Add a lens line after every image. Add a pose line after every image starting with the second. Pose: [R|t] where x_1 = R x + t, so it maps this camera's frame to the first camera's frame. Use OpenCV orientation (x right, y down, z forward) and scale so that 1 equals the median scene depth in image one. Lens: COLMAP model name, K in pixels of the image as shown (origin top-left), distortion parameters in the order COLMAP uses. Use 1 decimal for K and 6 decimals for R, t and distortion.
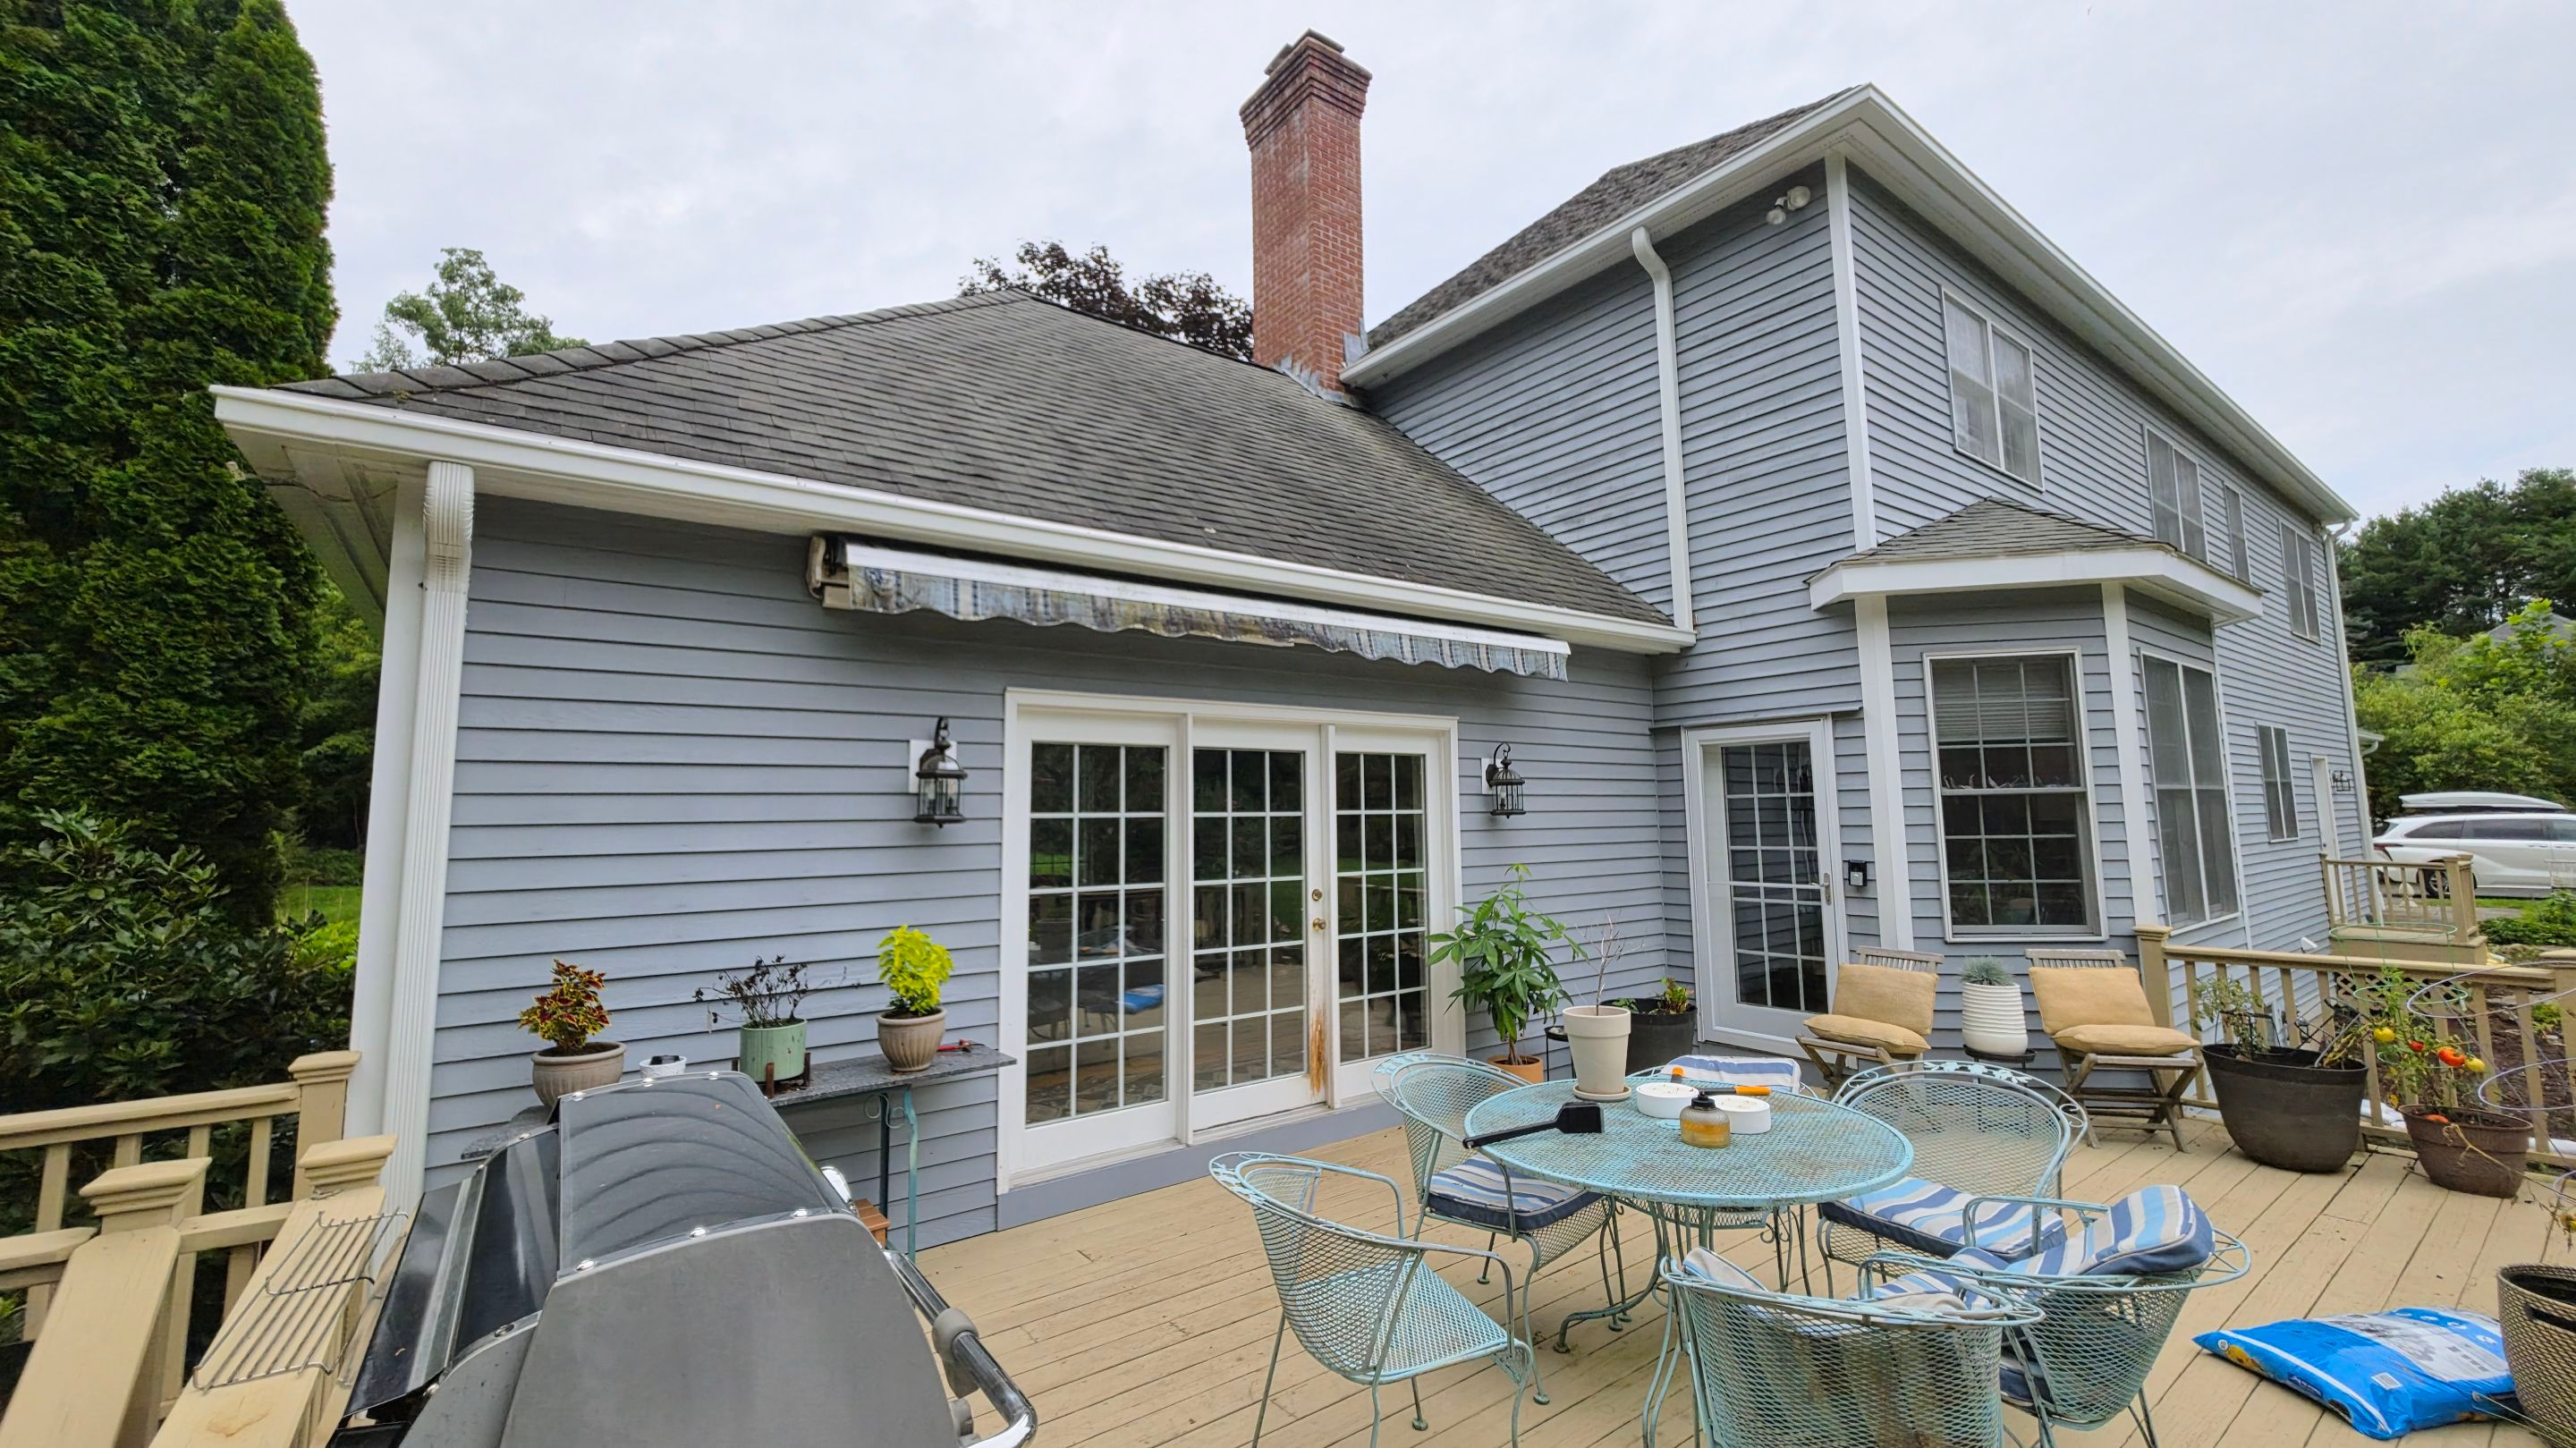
lens RADIAL K [[1036.7, 0, 1288.0], [0, 1036.7, 724.0], [0, 0, 1]] dist [0.001575, 0.000244]
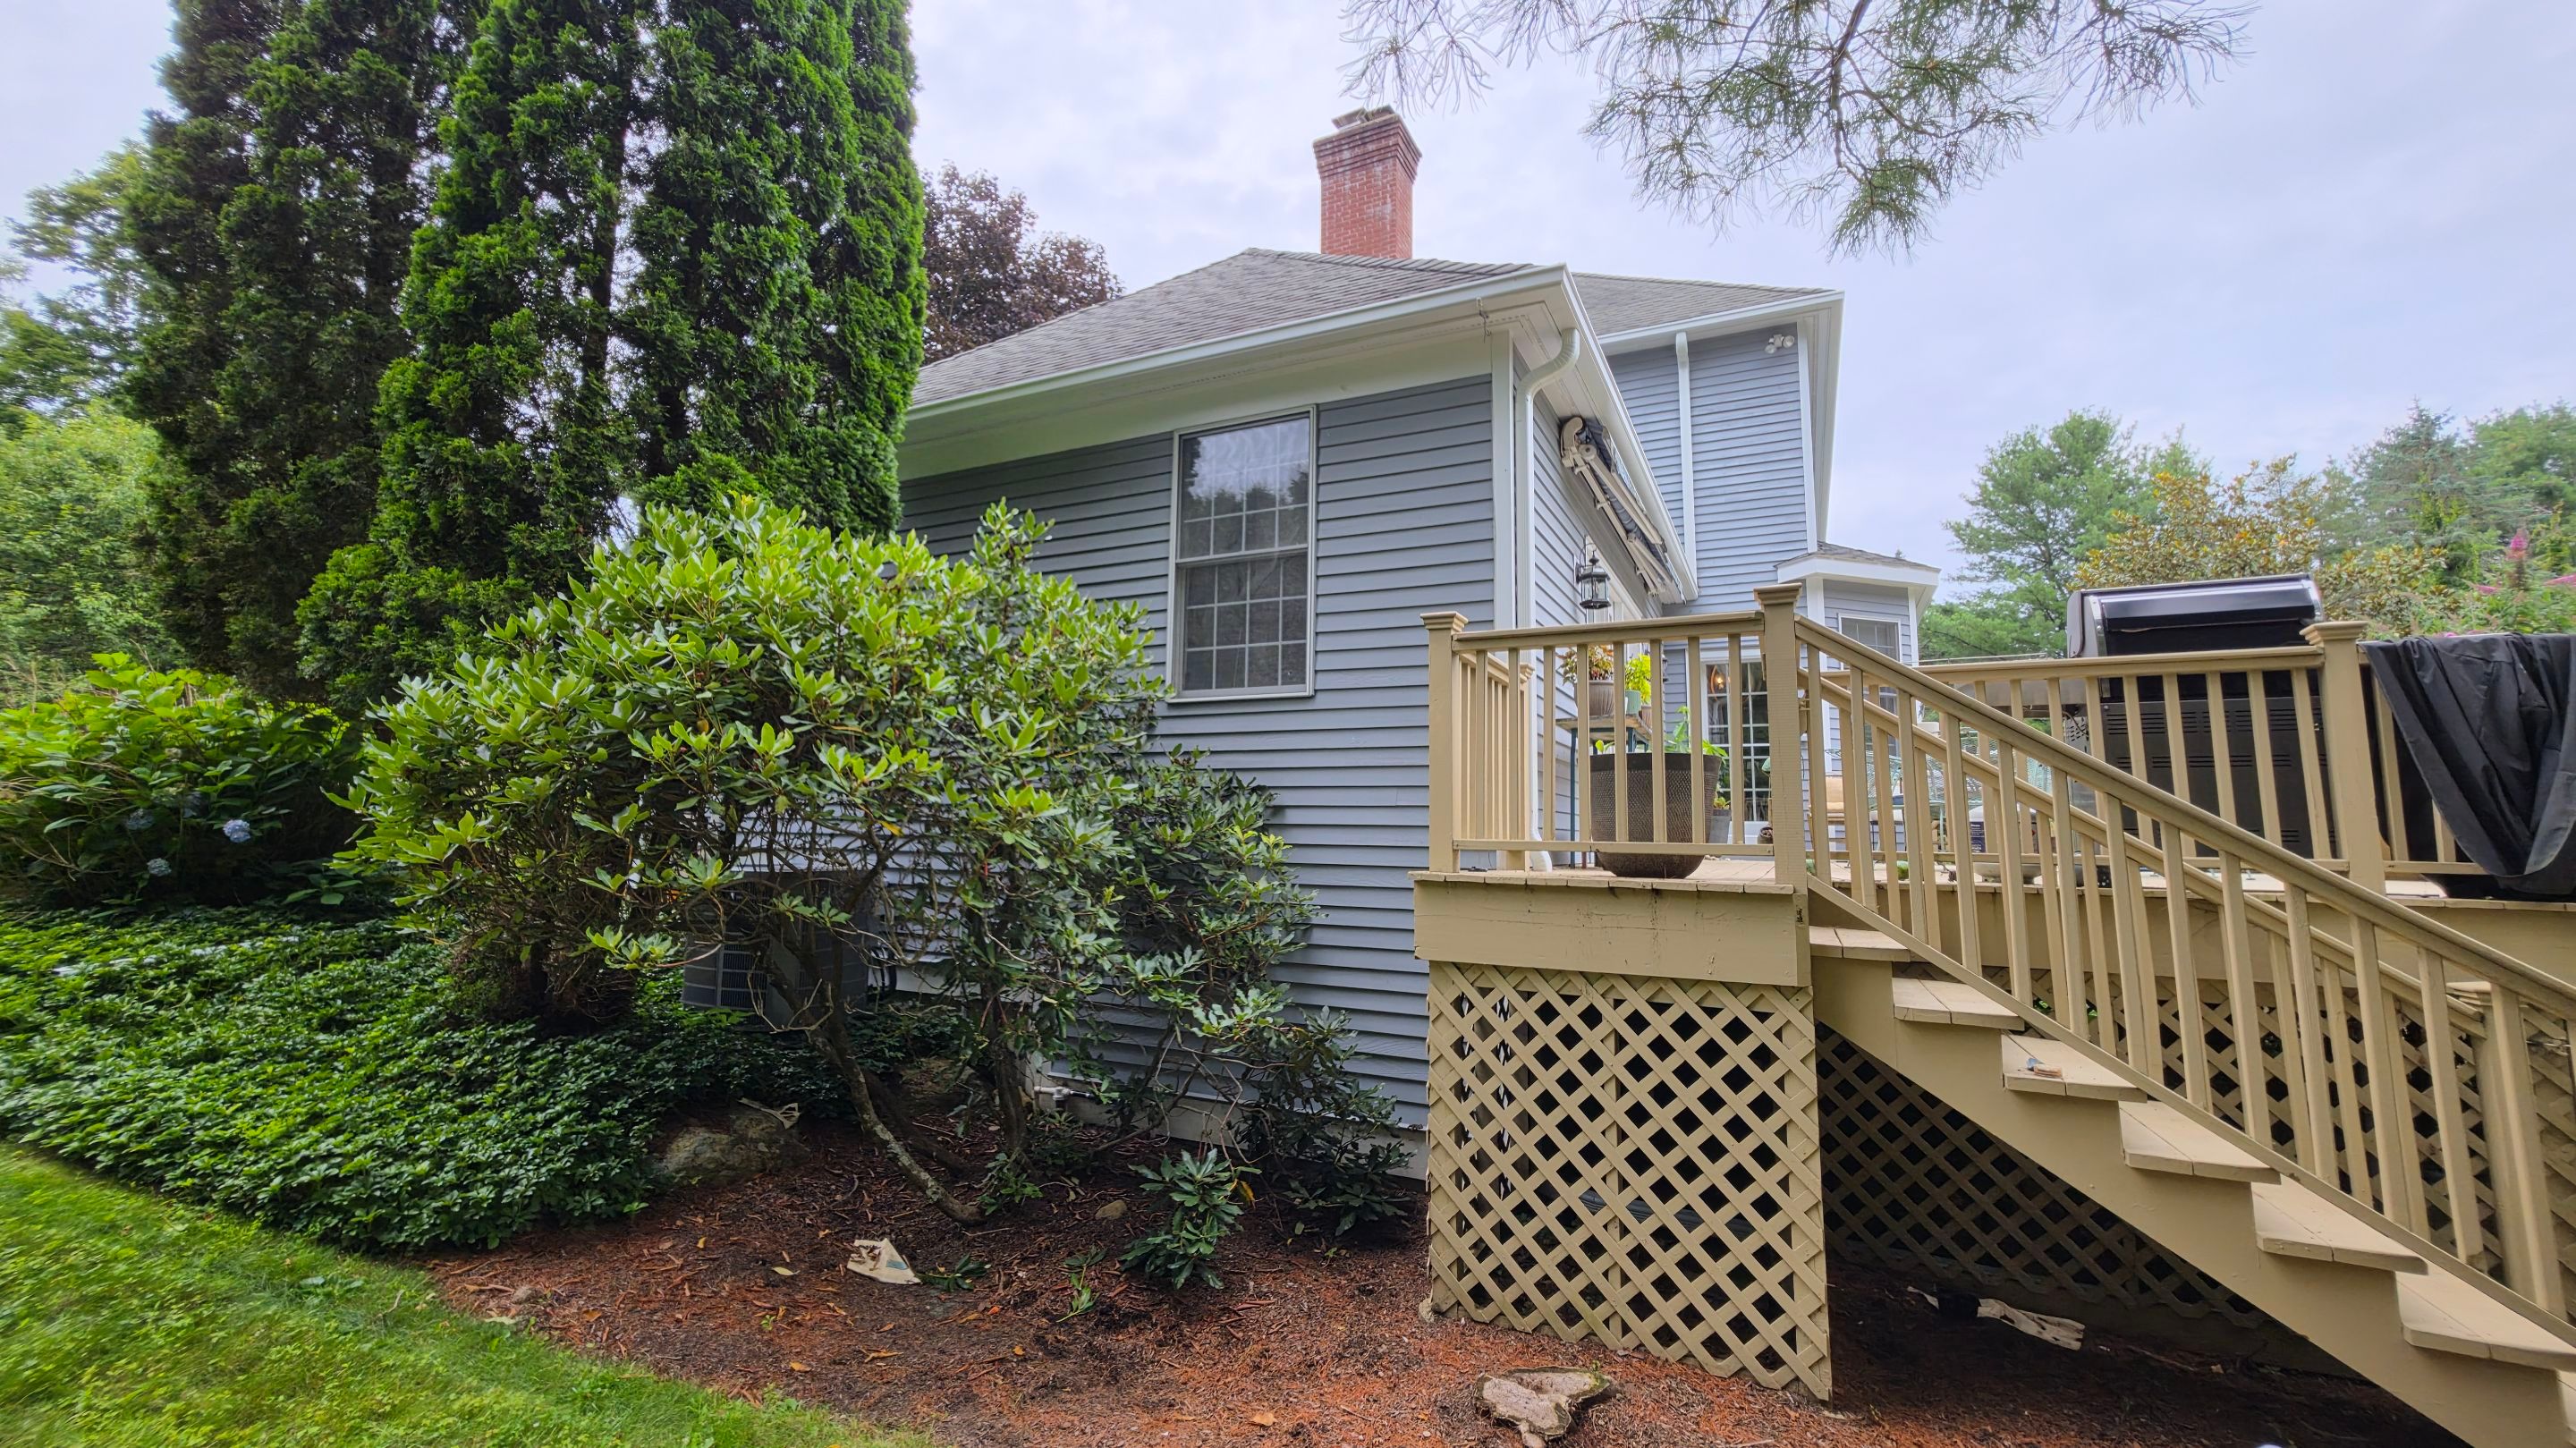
lens RADIAL K [[1036.7, 0, 1288.0], [0, 1036.7, 724.0], [0, 0, 1]] dist [0.001575, 0.000244]
pose [[0.889986, 0.076009, 0.449609, -1.011784], [-0.070407, 0.997091, -0.029195, 0.238188], [-0.450520, -0.005673, 0.892748, -0.161577]]
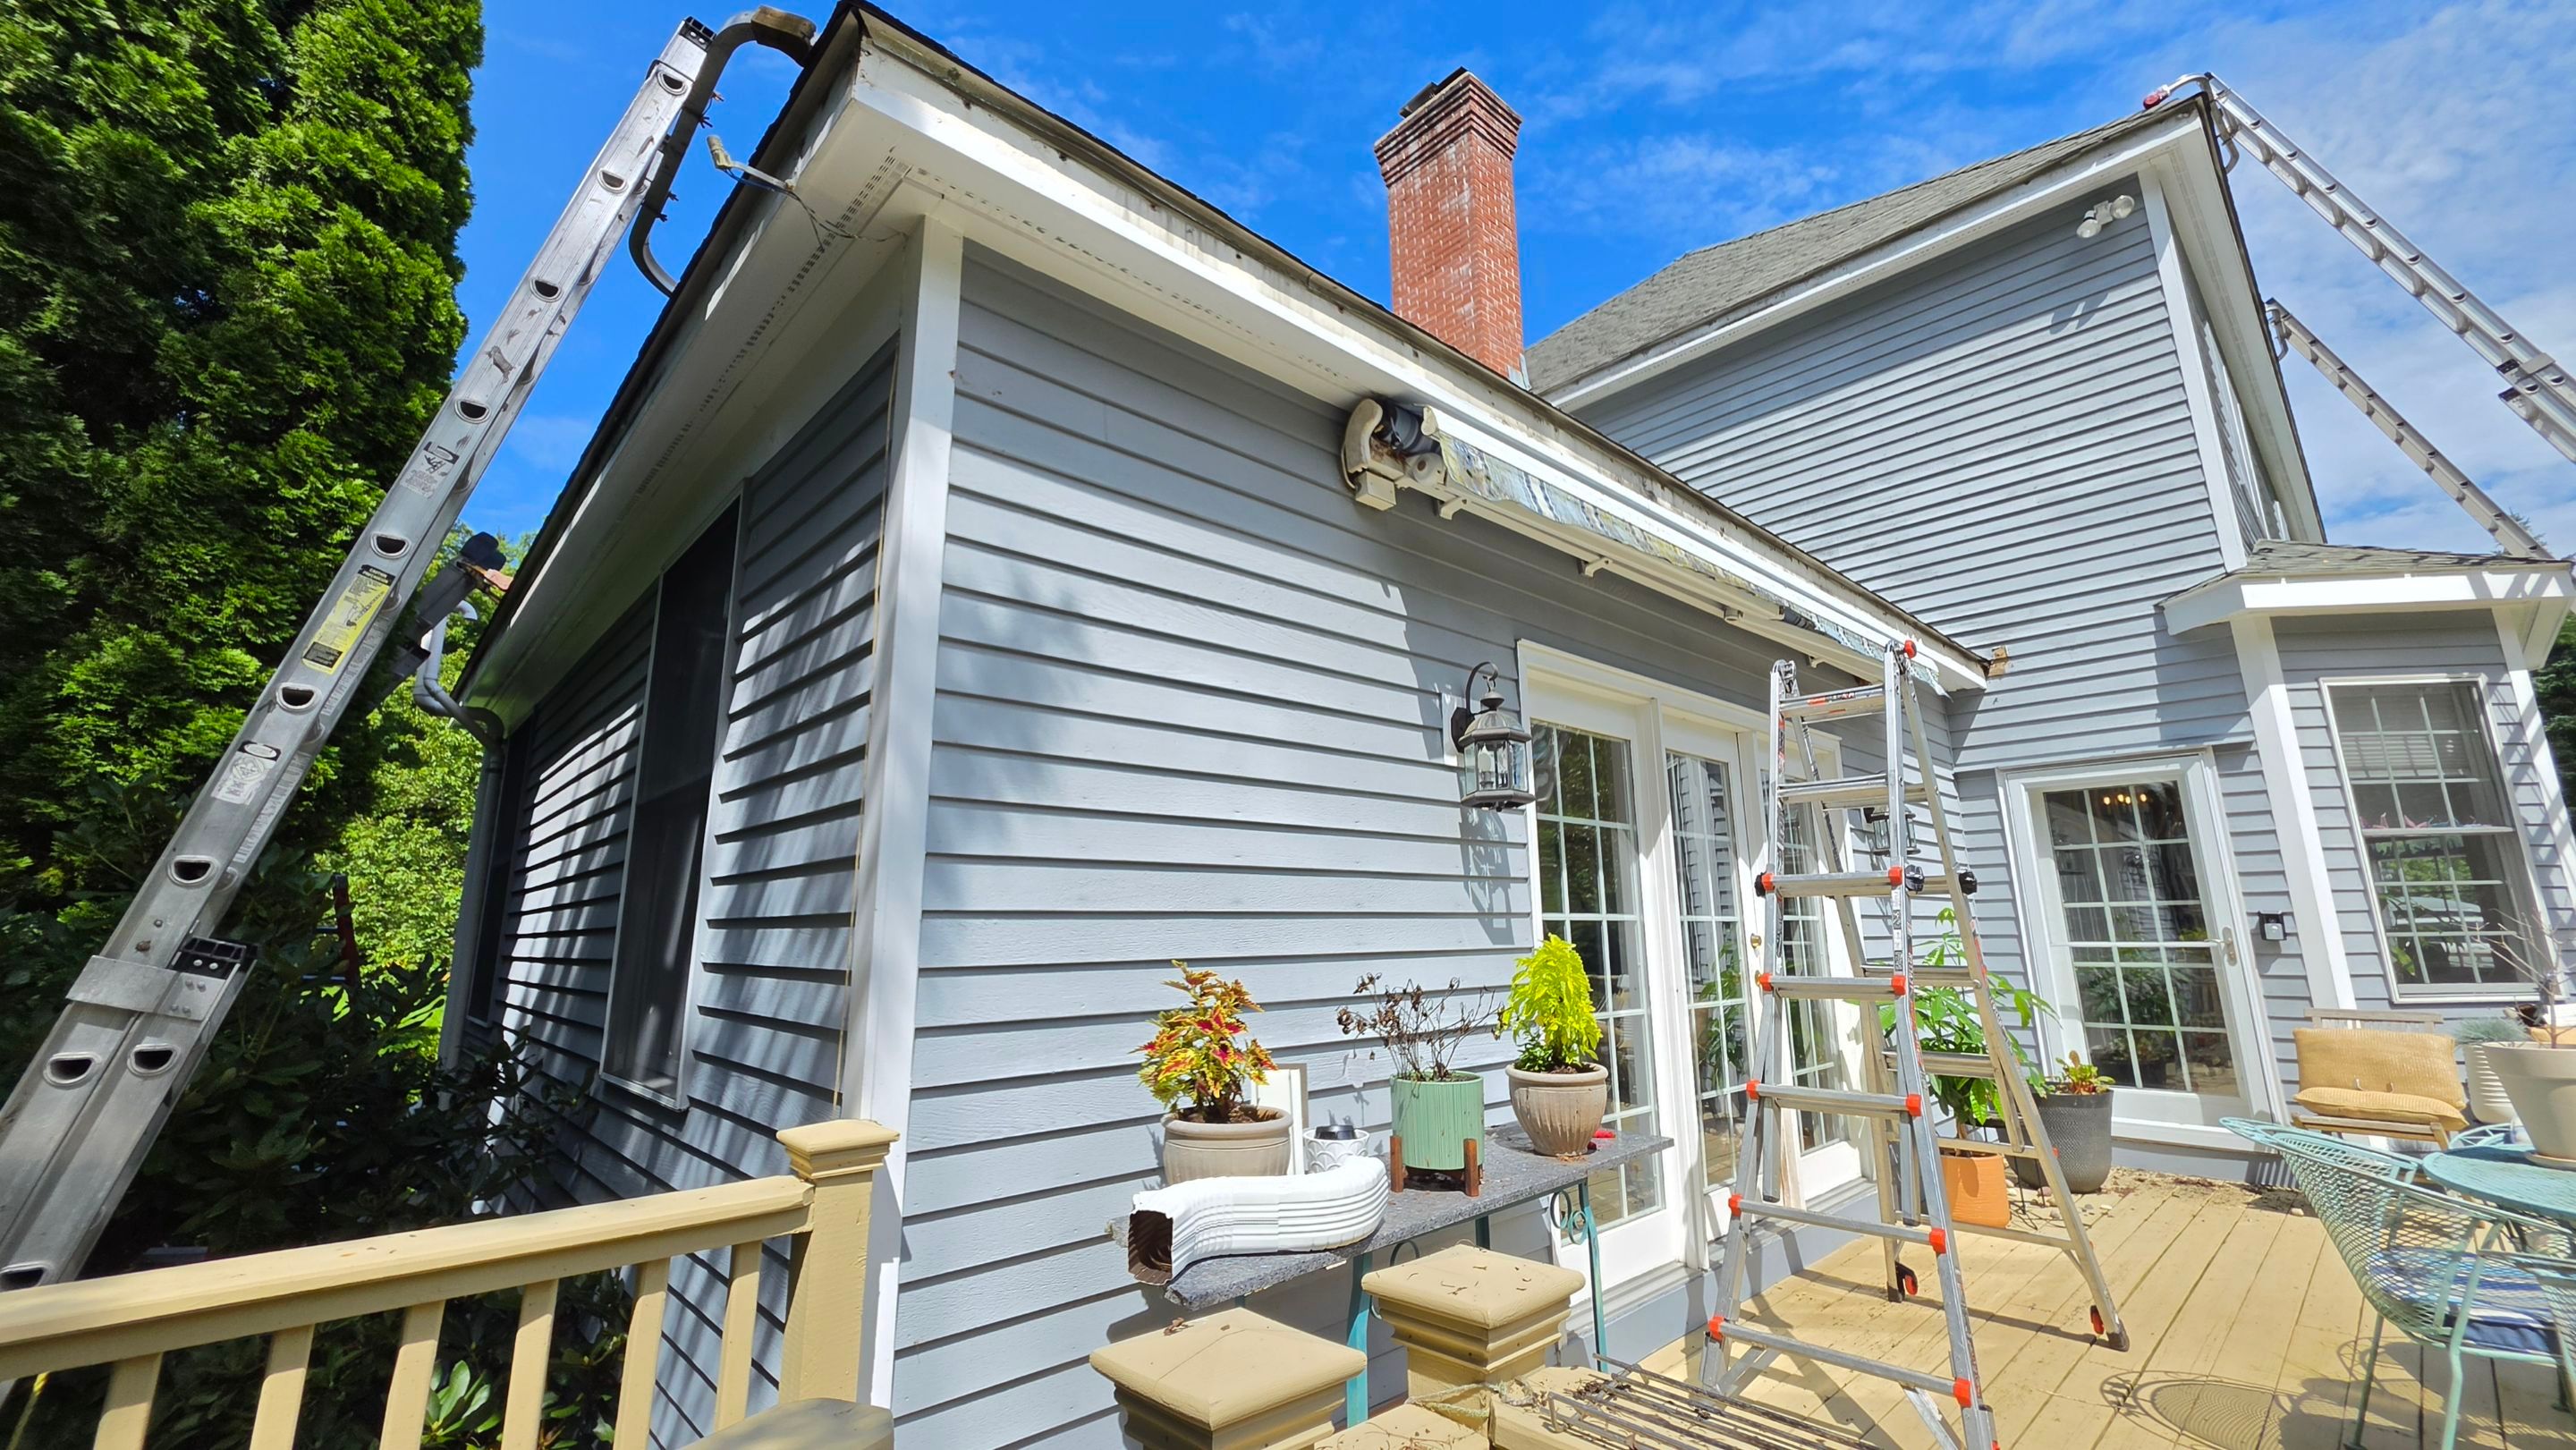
lens RADIAL K [[1036.7, 0, 1288.0], [0, 1036.7, 725.0], [0, 0, 1]] dist [0.001575, 0.000244]
pose [[0.994600, 0.024084, 0.100949, -0.372528], [-0.013165, 0.994121, -0.107468, 0.080465], [-0.102944, 0.105559, 0.989070, 0.199456]]
